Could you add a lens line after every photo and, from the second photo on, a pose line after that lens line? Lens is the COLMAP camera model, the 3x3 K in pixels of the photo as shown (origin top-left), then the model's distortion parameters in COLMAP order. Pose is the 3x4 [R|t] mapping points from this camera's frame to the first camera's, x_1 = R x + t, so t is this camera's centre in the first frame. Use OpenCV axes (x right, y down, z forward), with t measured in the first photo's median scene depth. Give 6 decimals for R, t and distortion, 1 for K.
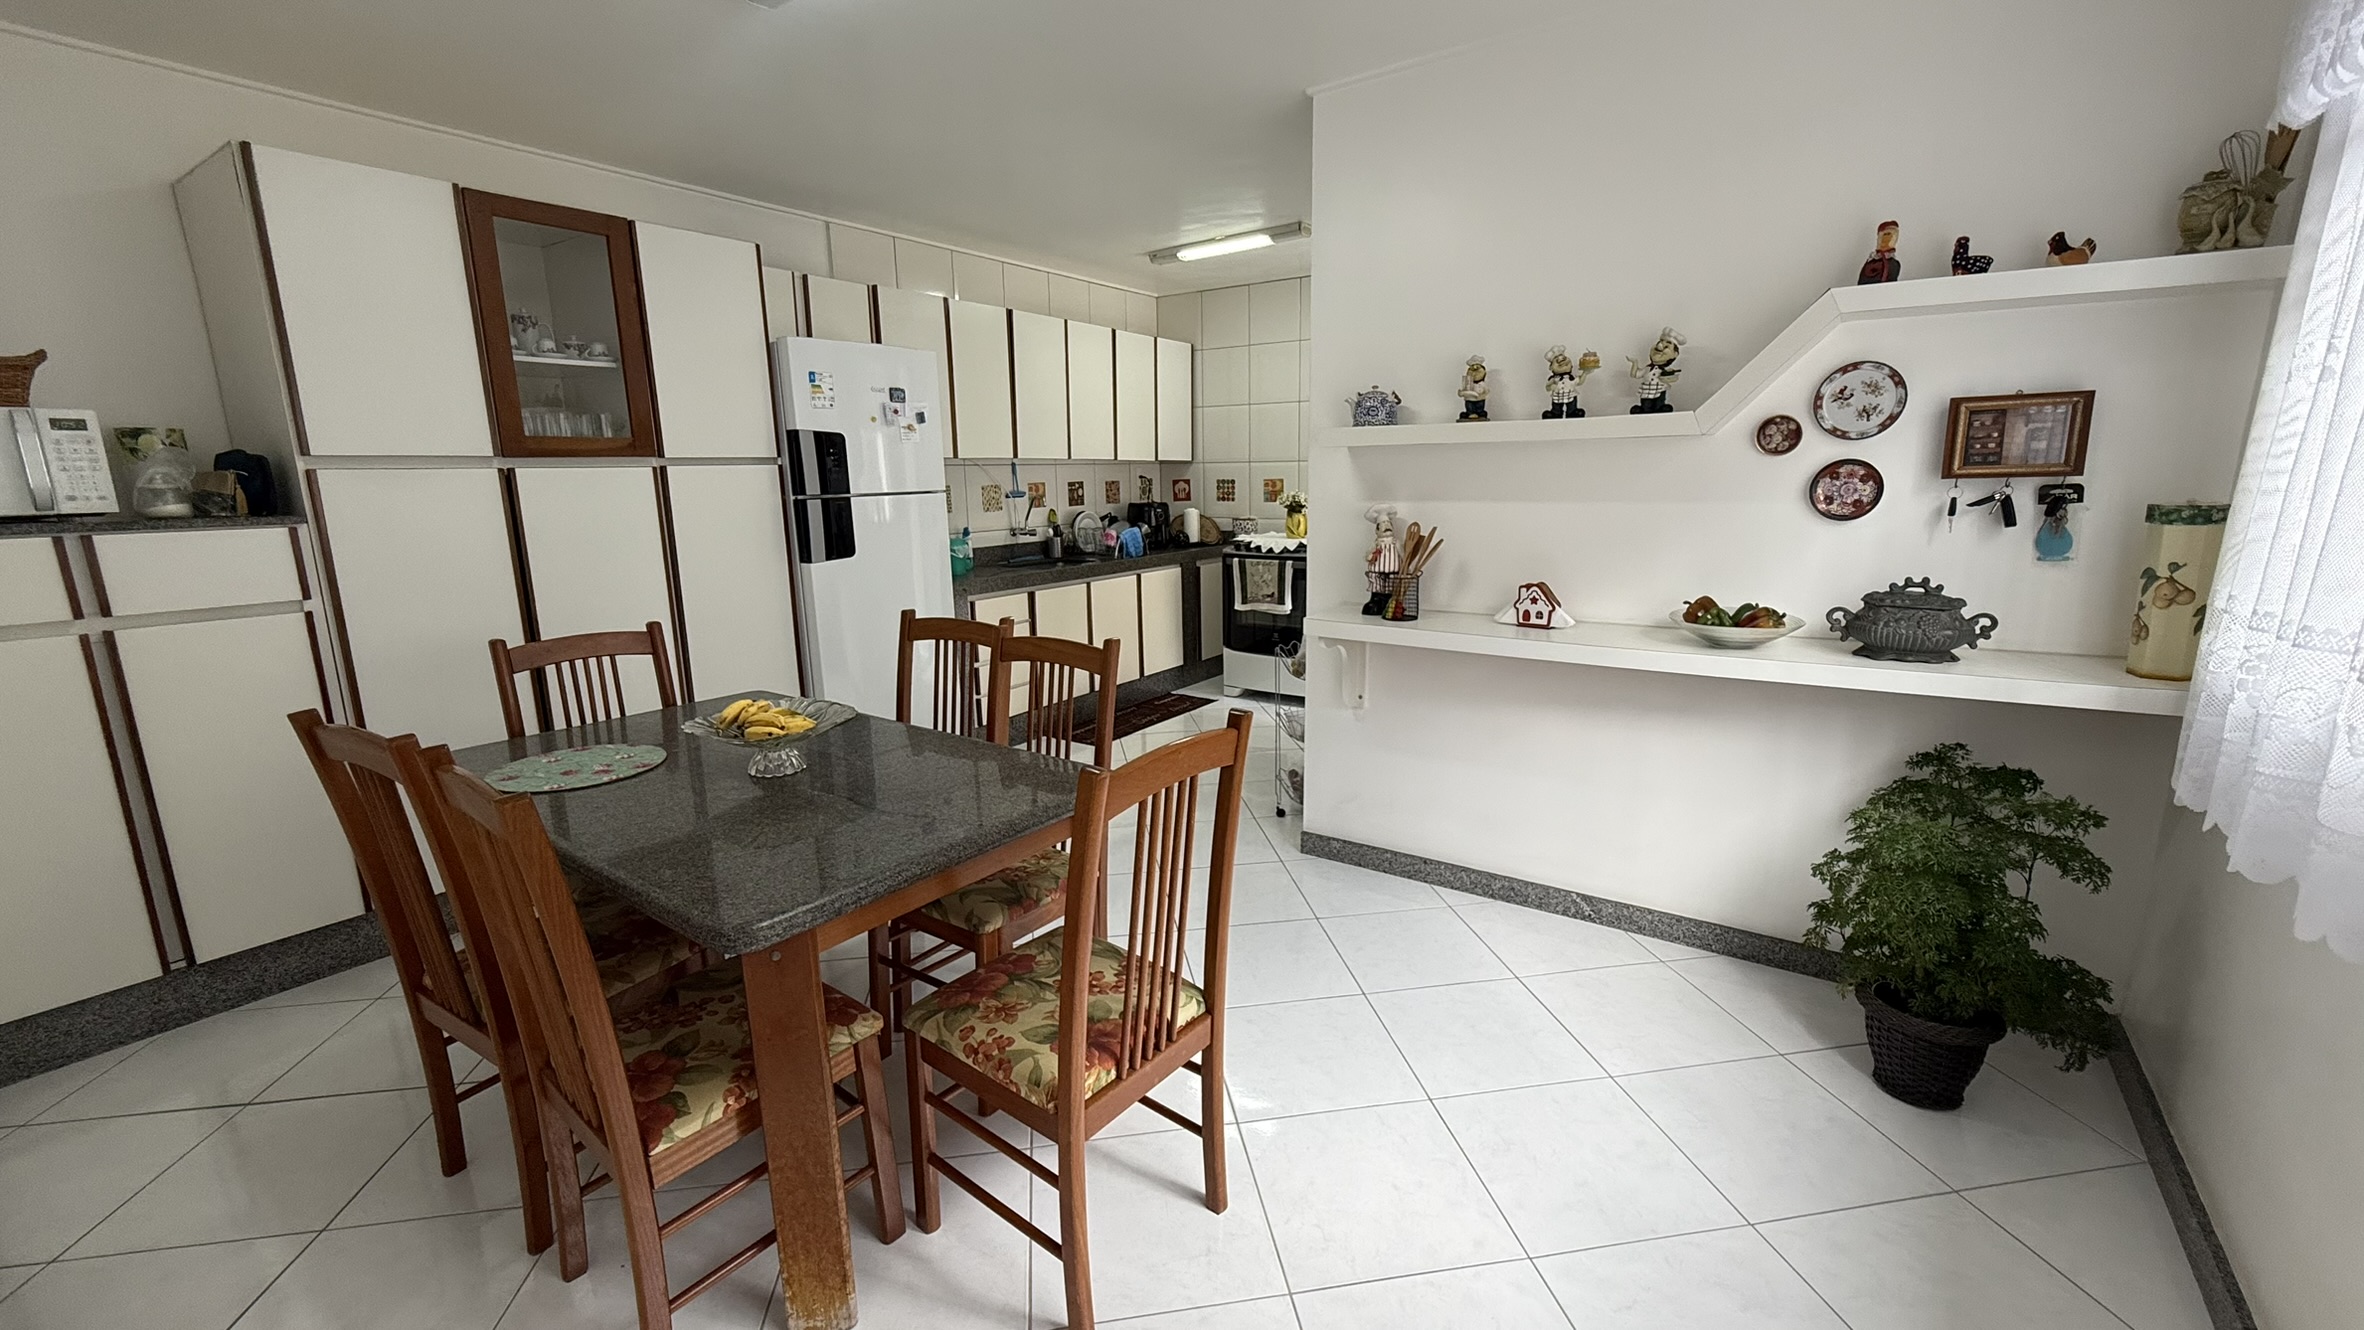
lens RADIAL K [[948.4, 0, 1173.3], [0, 948.4, 668.0], [0, 0, 1]] dist [0.000468, 0.001740]
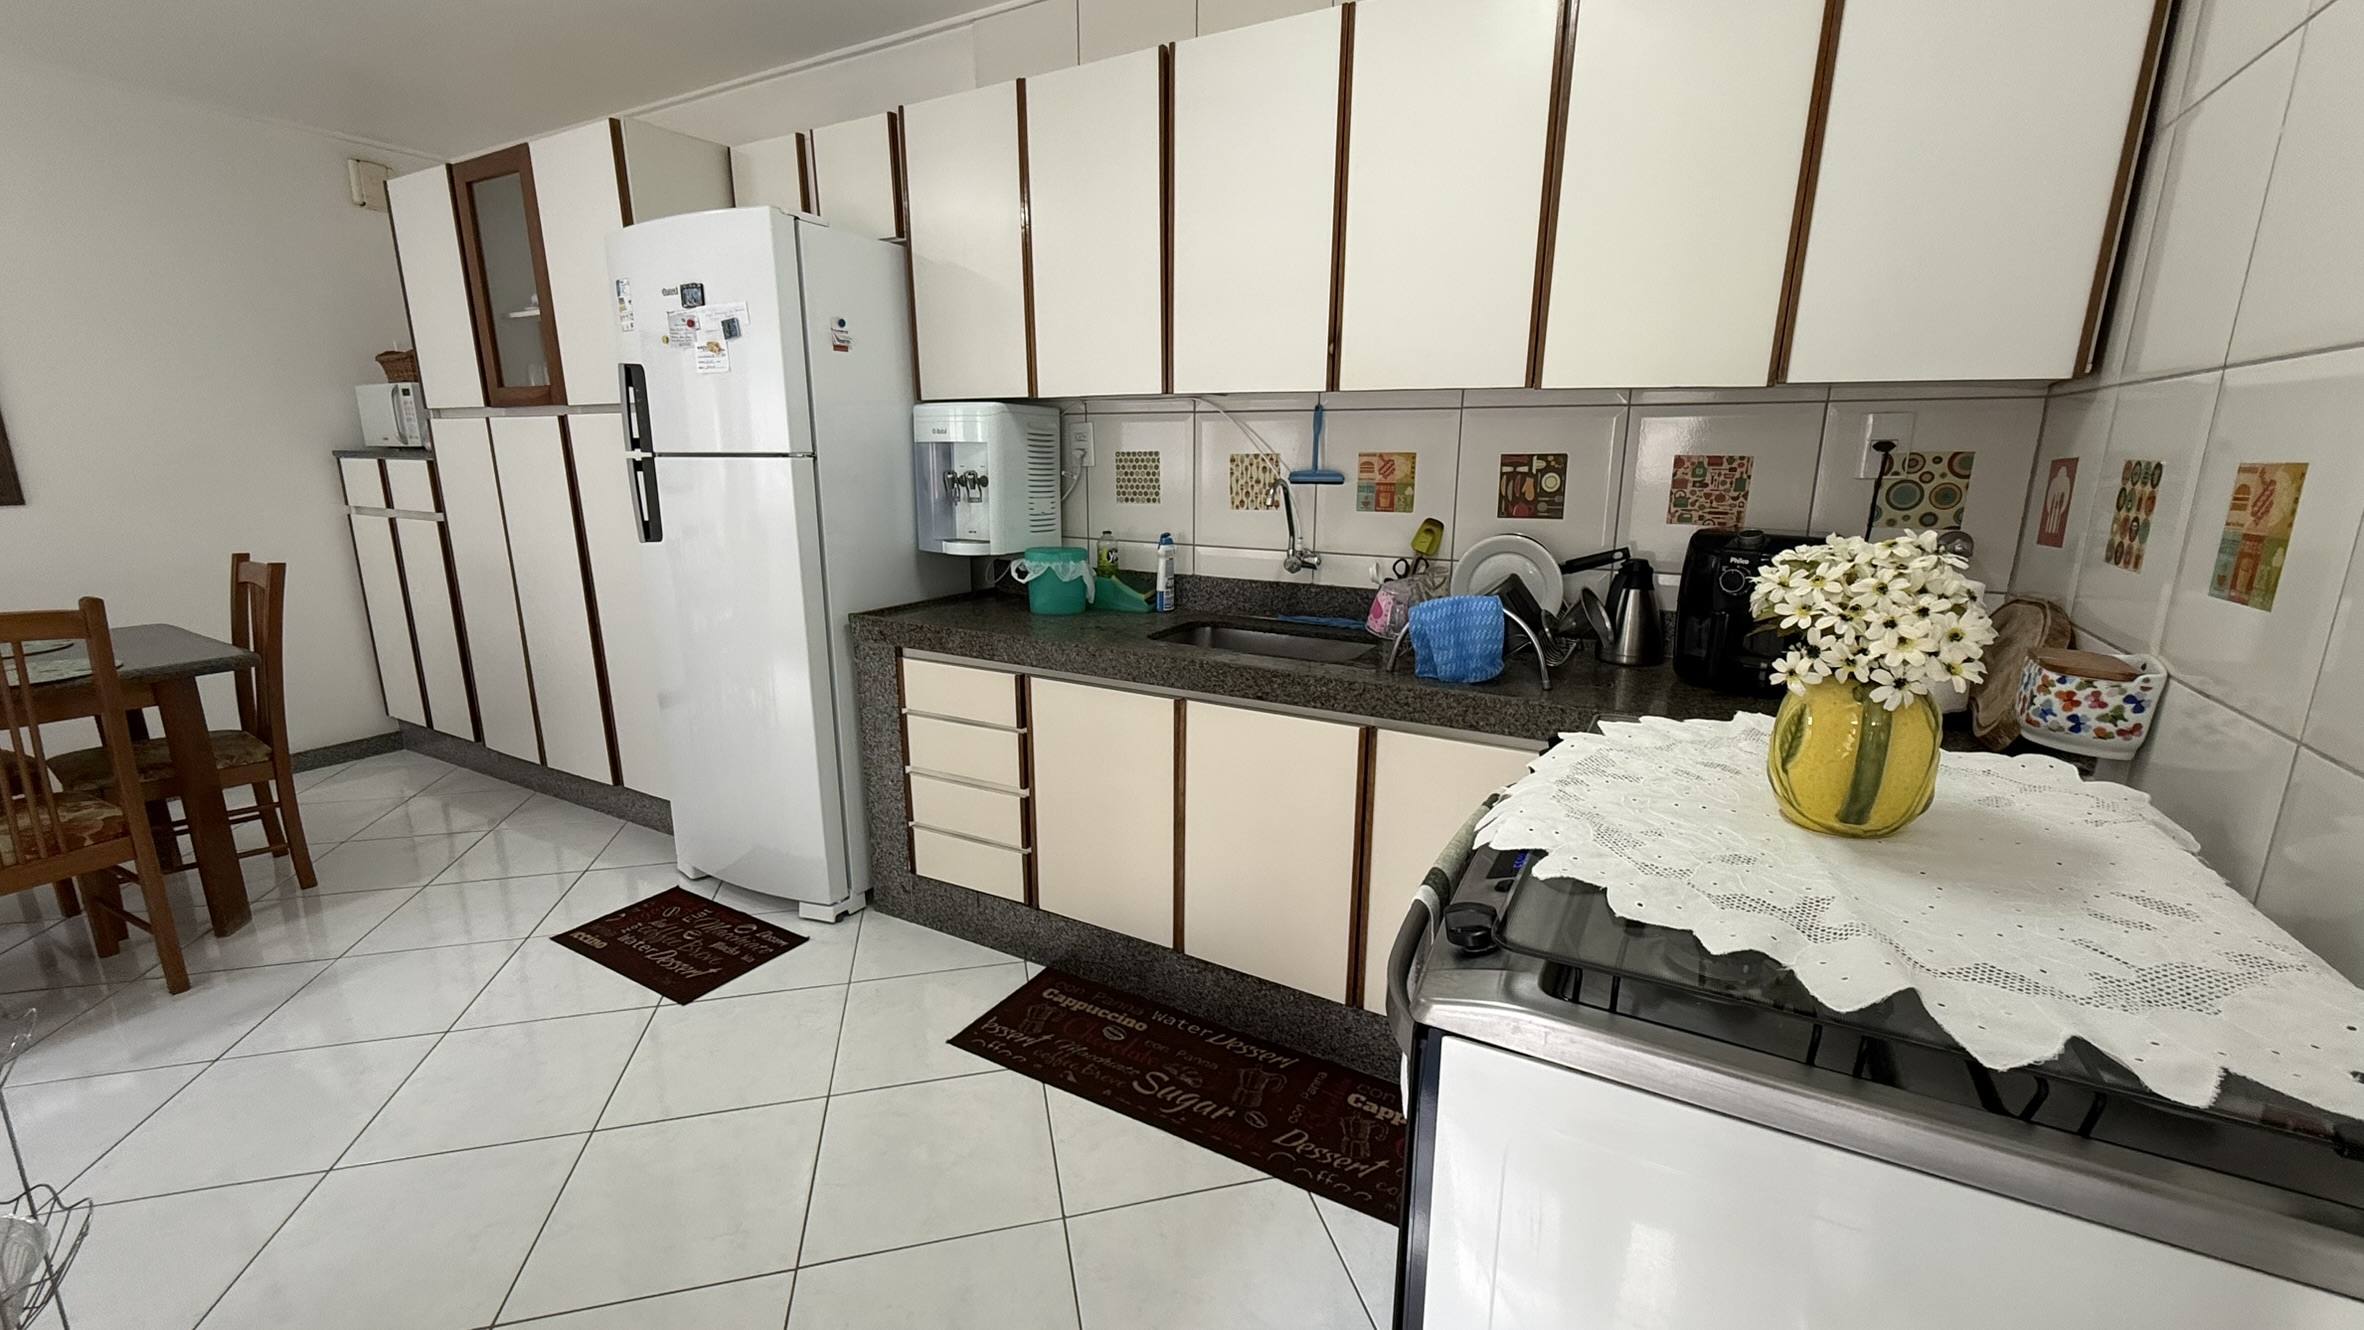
lens RADIAL K [[948.4, 0, 1173.3], [0, 948.4, 678.4], [0, 0, 1]] dist [0.000468, 0.001740]
pose [[0.087992, 0.252237, -0.963656, 0.293228], [-0.208554, 0.950633, 0.229785, -0.189962], [0.974044, 0.180755, 0.136254, 0.934269]]
